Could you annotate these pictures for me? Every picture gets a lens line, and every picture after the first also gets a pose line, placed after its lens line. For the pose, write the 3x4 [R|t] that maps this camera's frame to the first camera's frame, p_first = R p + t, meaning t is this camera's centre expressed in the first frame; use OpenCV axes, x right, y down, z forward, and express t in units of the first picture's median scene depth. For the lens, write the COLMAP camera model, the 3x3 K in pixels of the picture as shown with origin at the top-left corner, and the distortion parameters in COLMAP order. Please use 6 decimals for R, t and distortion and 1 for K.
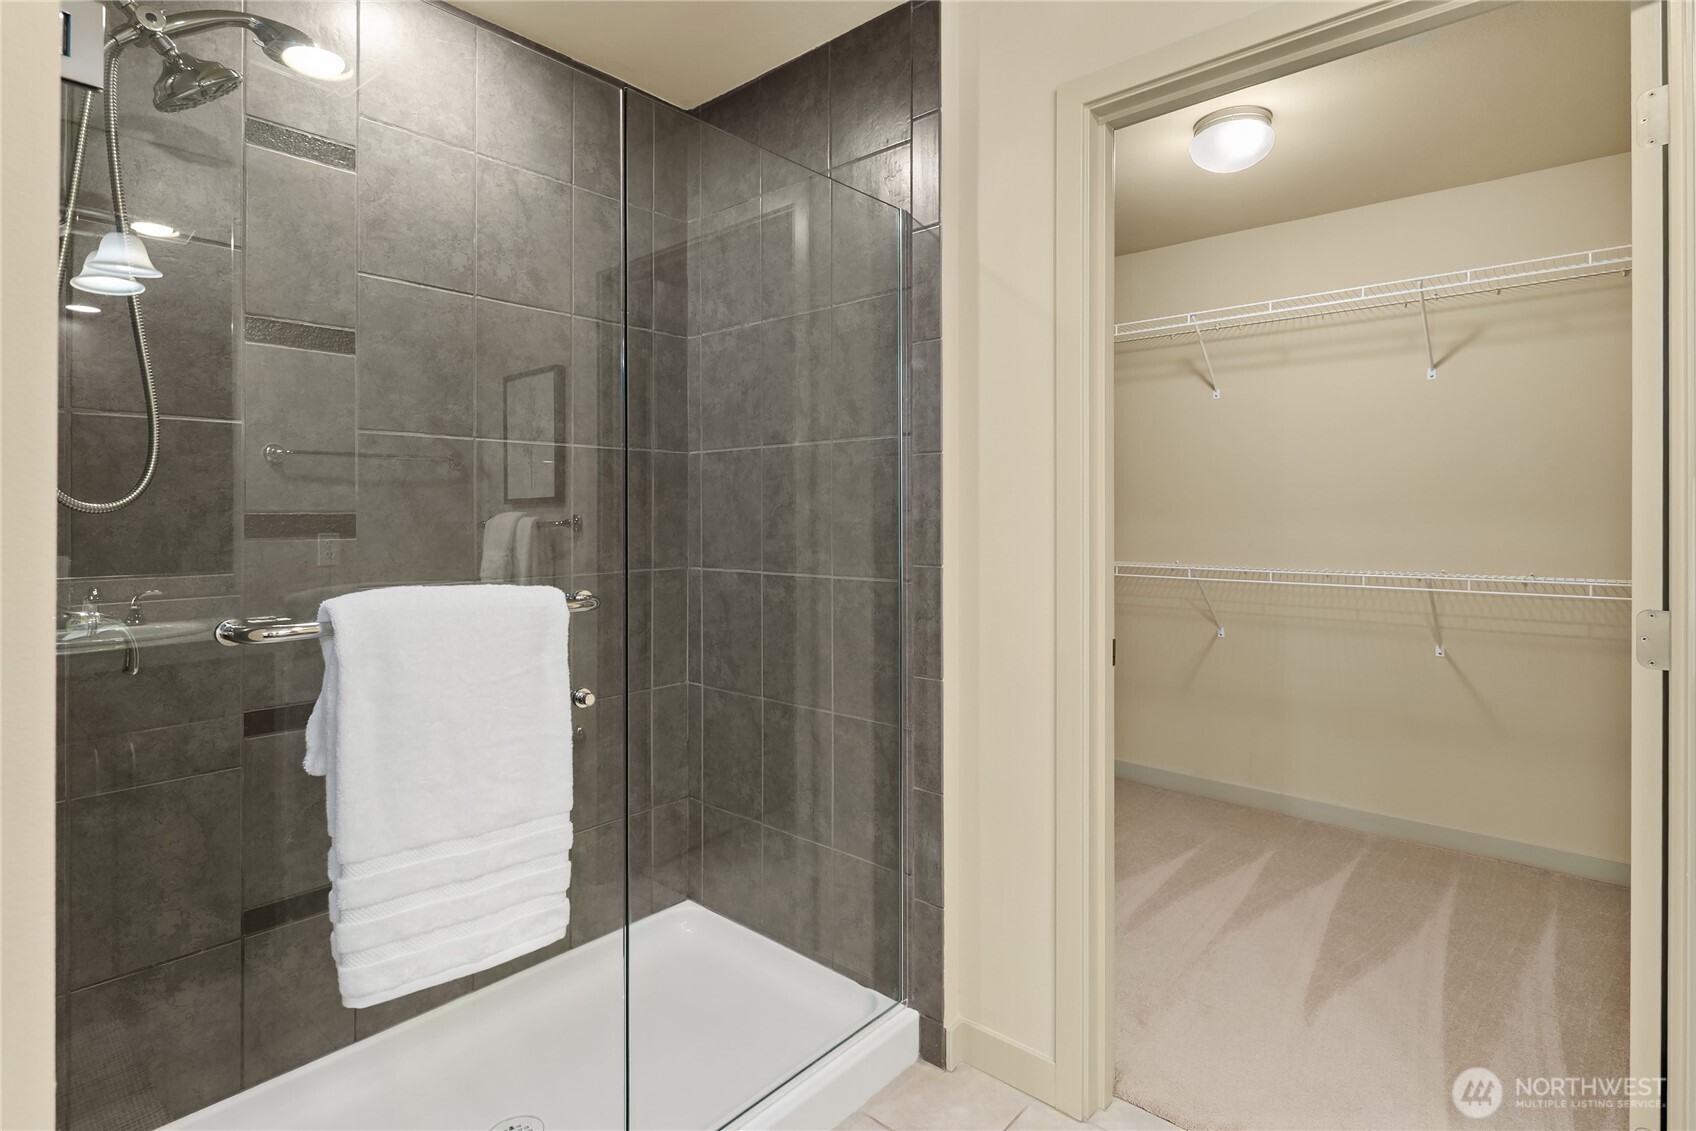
lens RADIAL K [[836.9, 0, 848.7], [0, 836.9, 514.1], [0, 0, 1]] dist [0.003079, -0.005708]
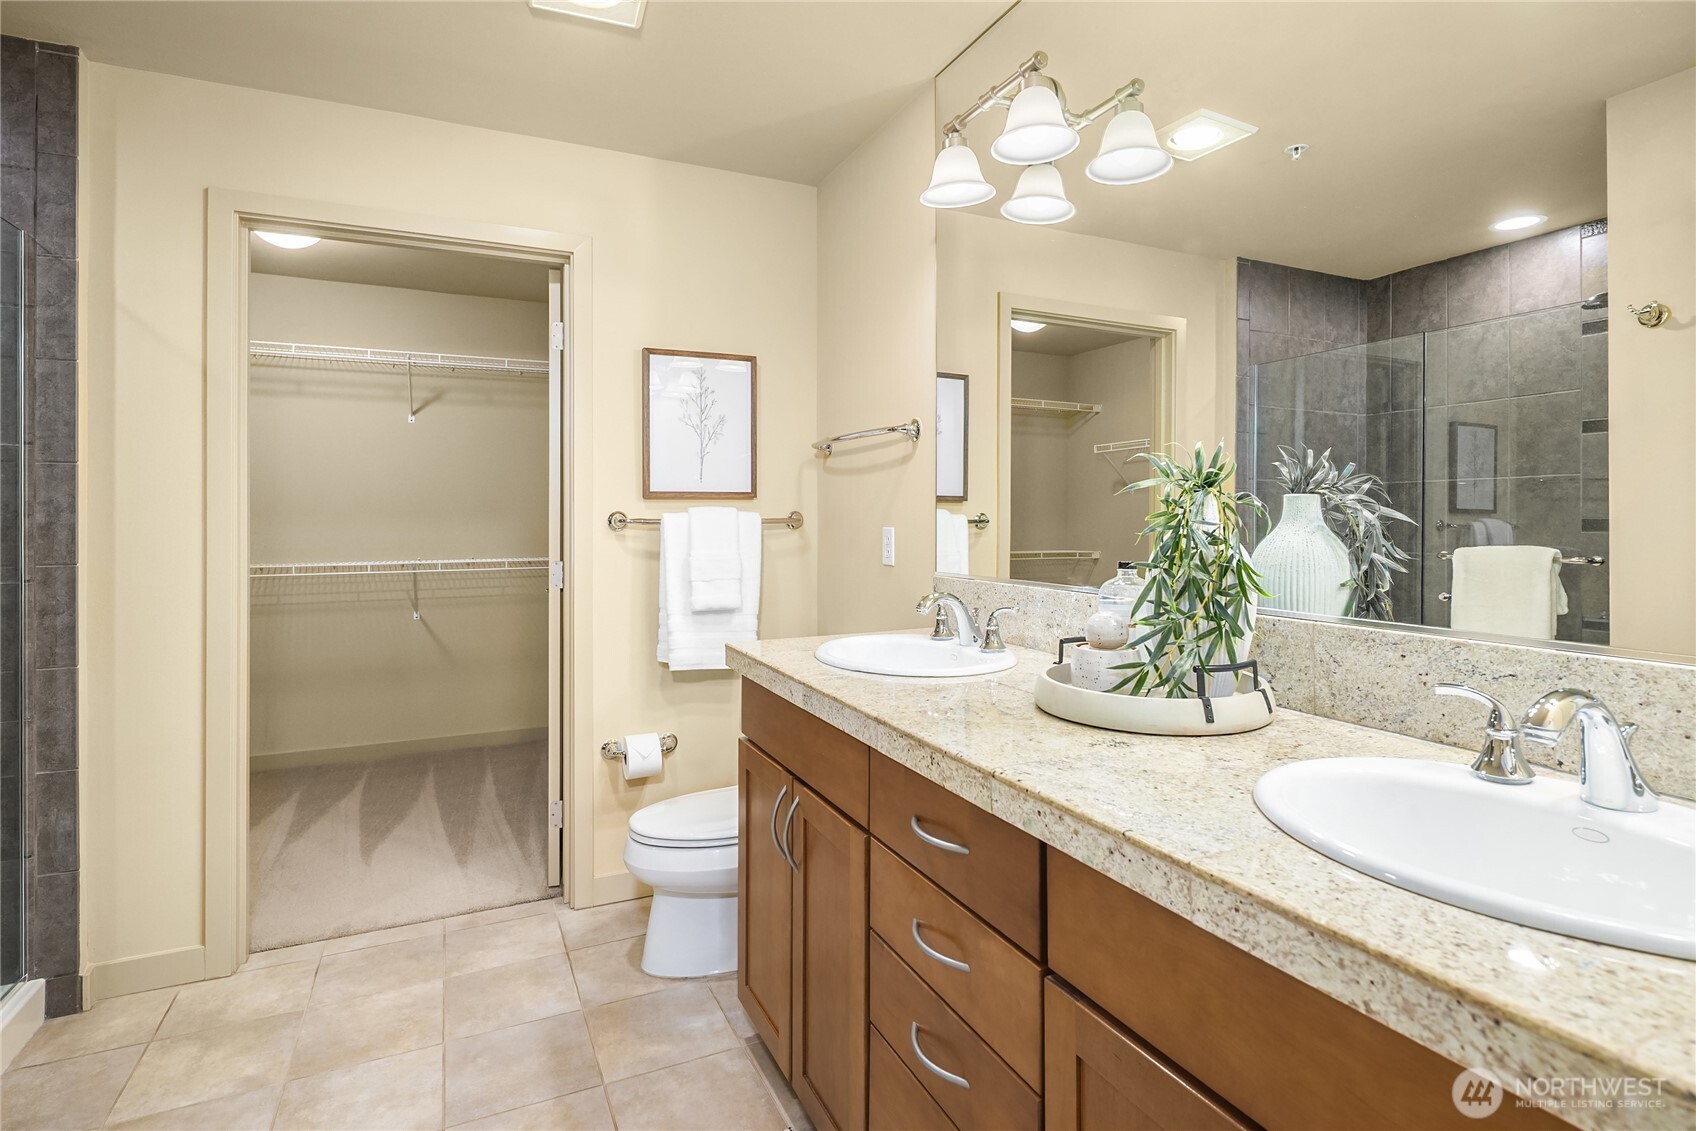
lens RADIAL K [[836.9, 0, 848.7], [0, 836.9, 514.1], [0, 0, 1]] dist [0.003079, -0.005708]
pose [[0.399112, 0.005597, 0.916885, -0.488402], [-0.000452, 0.999982, -0.005908, 0.000473], [-0.916902, 0.001943, 0.399107, -0.381357]]
